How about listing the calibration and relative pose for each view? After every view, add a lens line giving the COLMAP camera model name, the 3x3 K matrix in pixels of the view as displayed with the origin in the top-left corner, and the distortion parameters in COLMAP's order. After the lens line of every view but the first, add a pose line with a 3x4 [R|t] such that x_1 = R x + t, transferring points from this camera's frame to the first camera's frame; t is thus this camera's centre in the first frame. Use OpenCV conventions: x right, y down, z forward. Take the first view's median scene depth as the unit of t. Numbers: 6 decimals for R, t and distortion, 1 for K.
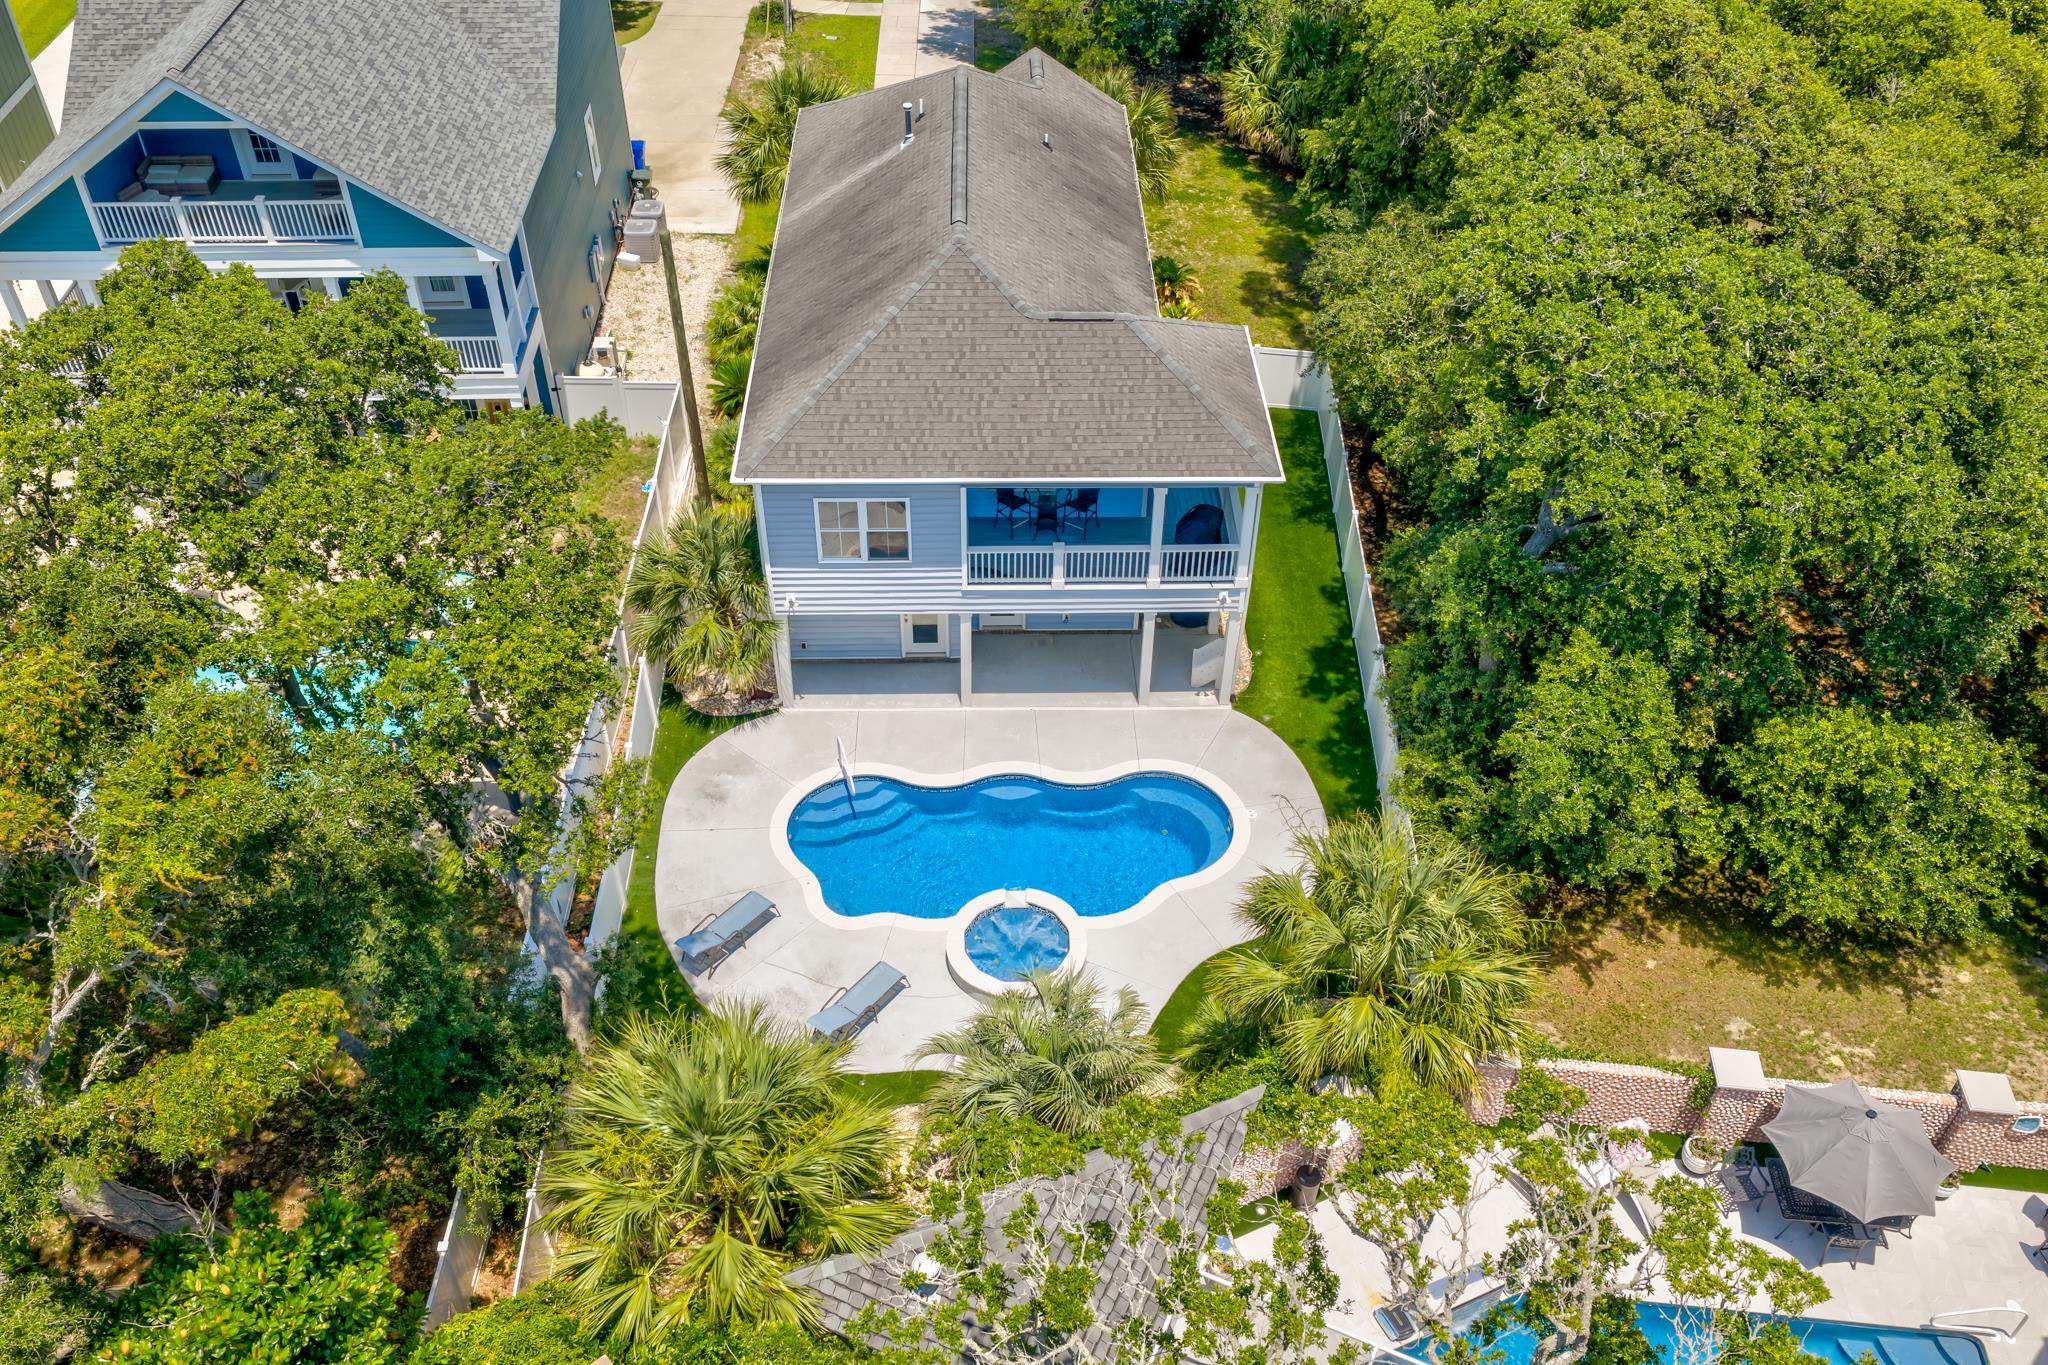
lens RADIAL K [[1710.5, 0, 1024.0], [0, 1710.5, 682.5], [0, 0, 1]] dist [0.048407, -0.066172]
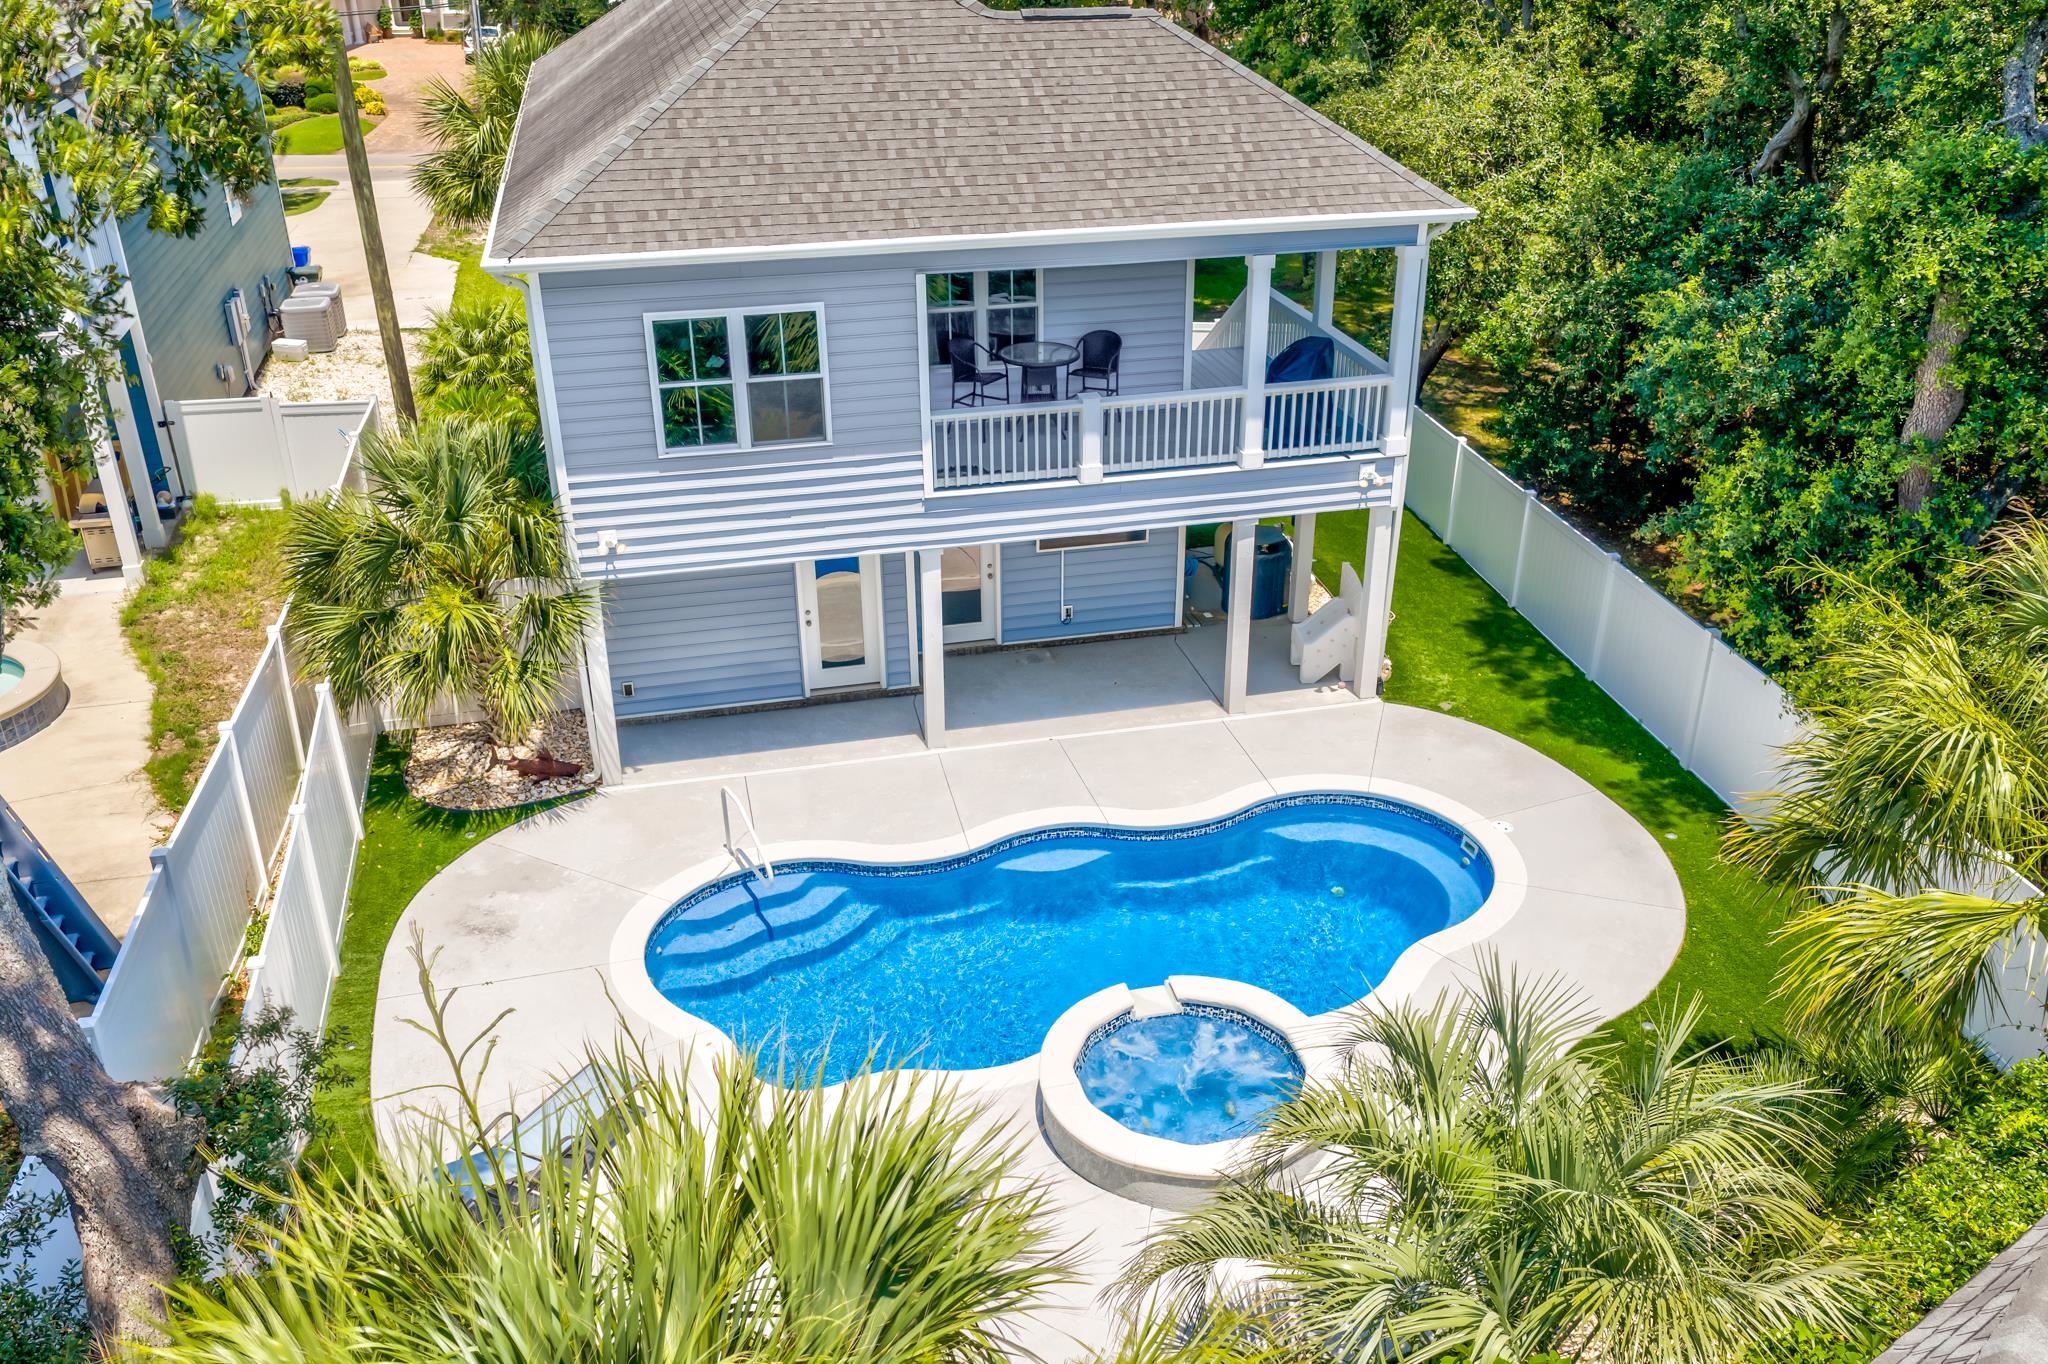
lens RADIAL K [[1710.5, 0, 1024.0], [0, 1710.5, 682.0], [0, 0, 1]] dist [0.048407, -0.066172]
pose [[0.979893, -0.104778, 0.169800, -0.104101], [0.145063, 0.958423, -0.245729, 0.142763], [-0.136993, 0.265420, 0.954351, 0.478919]]
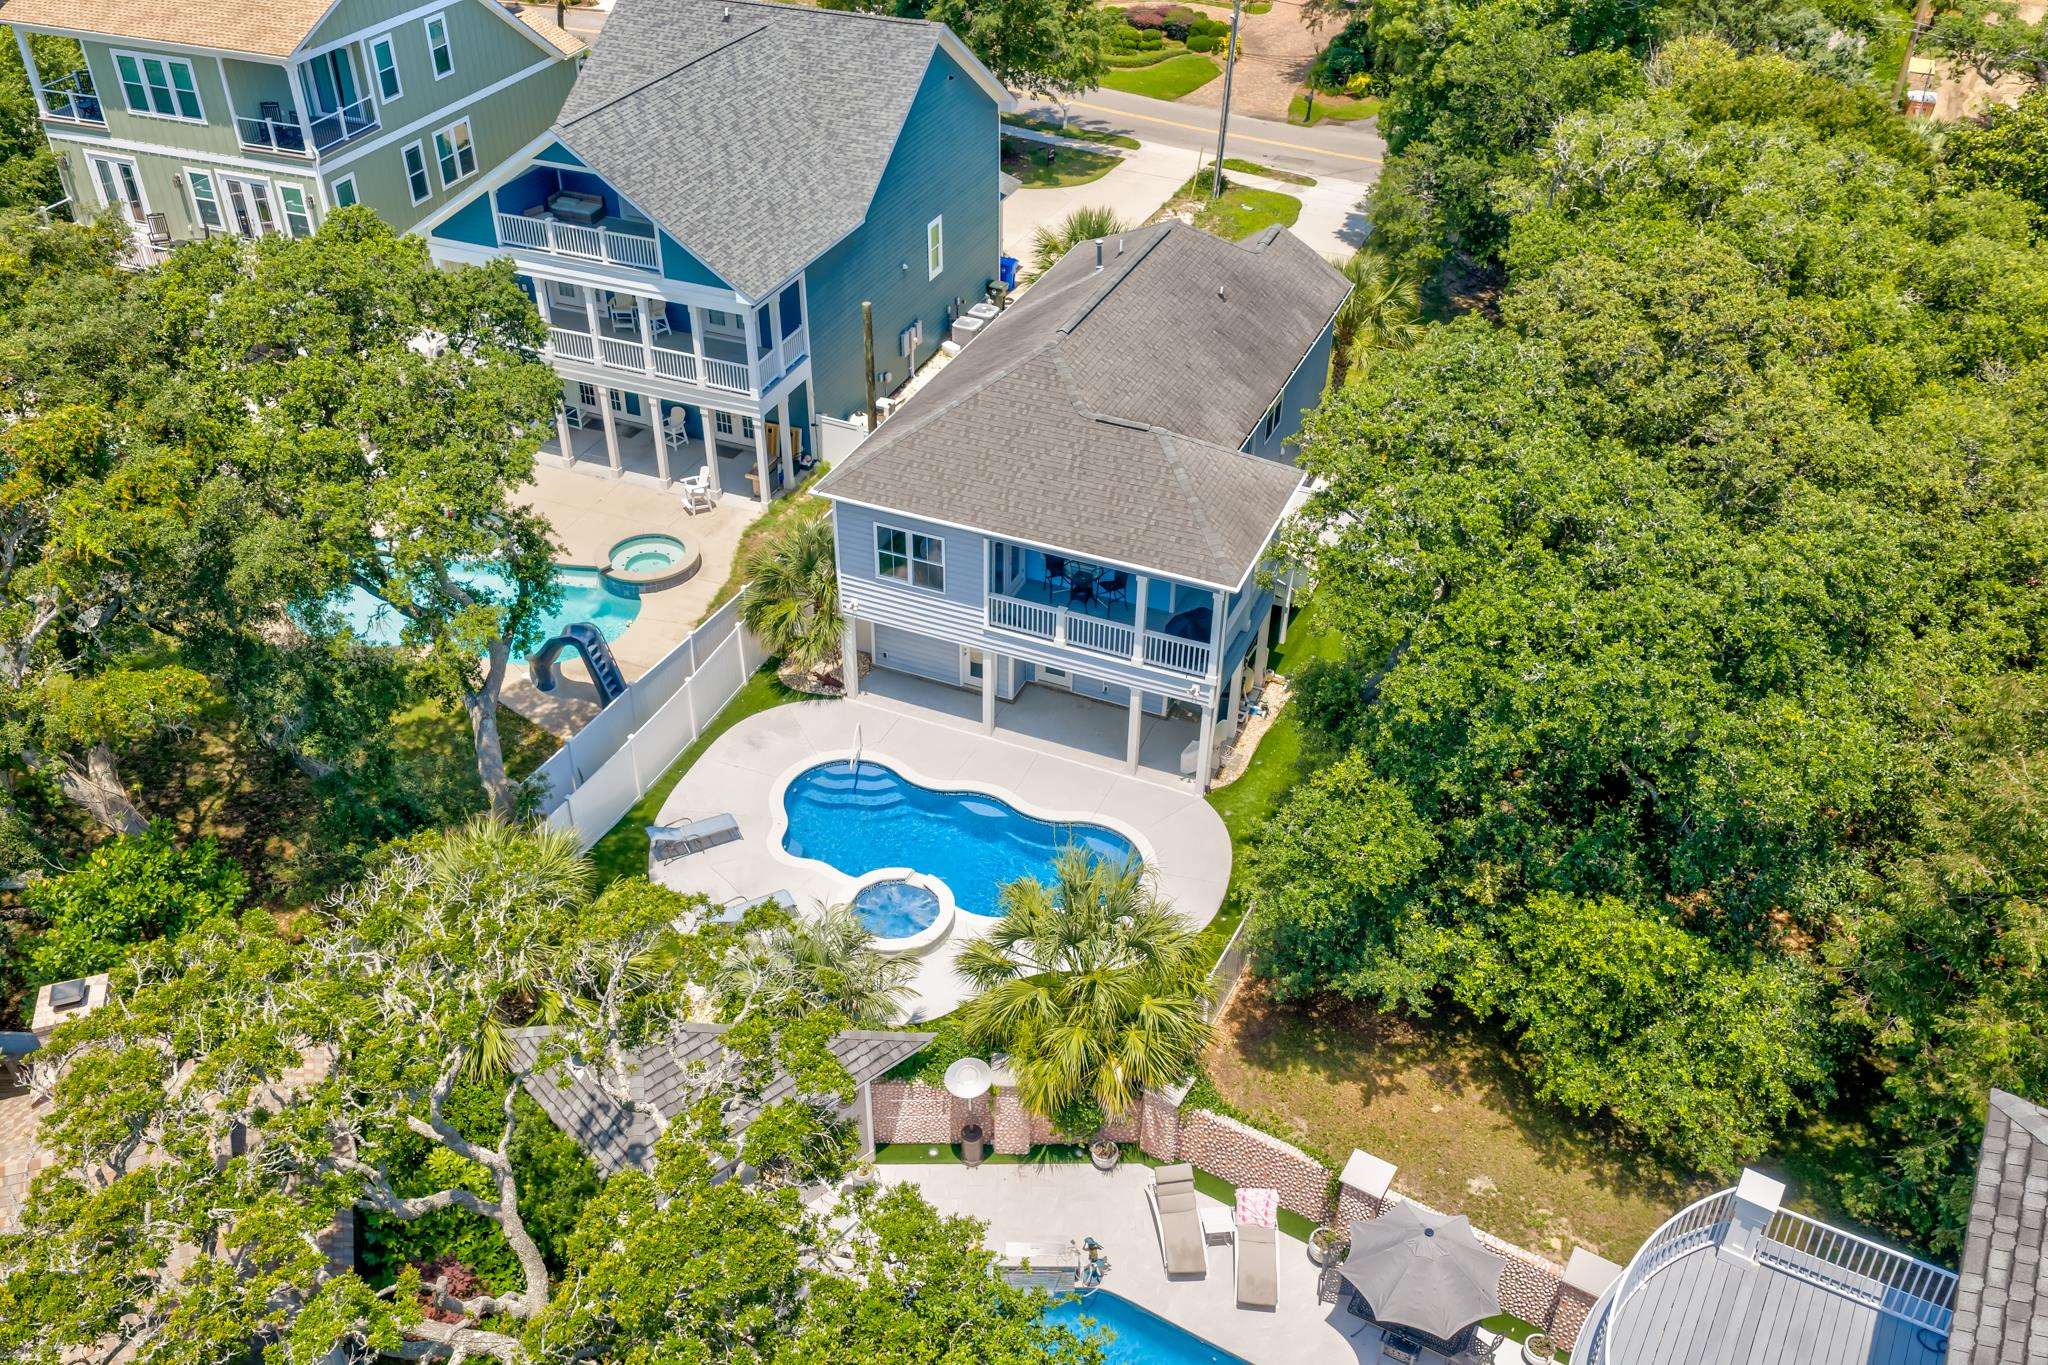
lens RADIAL K [[1710.5, 0, 1024.0], [0, 1710.5, 682.5], [0, 0, 1]] dist [0.048407, -0.066172]
pose [[0.909673, 0.241340, -0.338007, 0.393688], [-0.273956, 0.960358, -0.051589, 0.034268], [0.312158, 0.139528, 0.939728, -0.092182]]
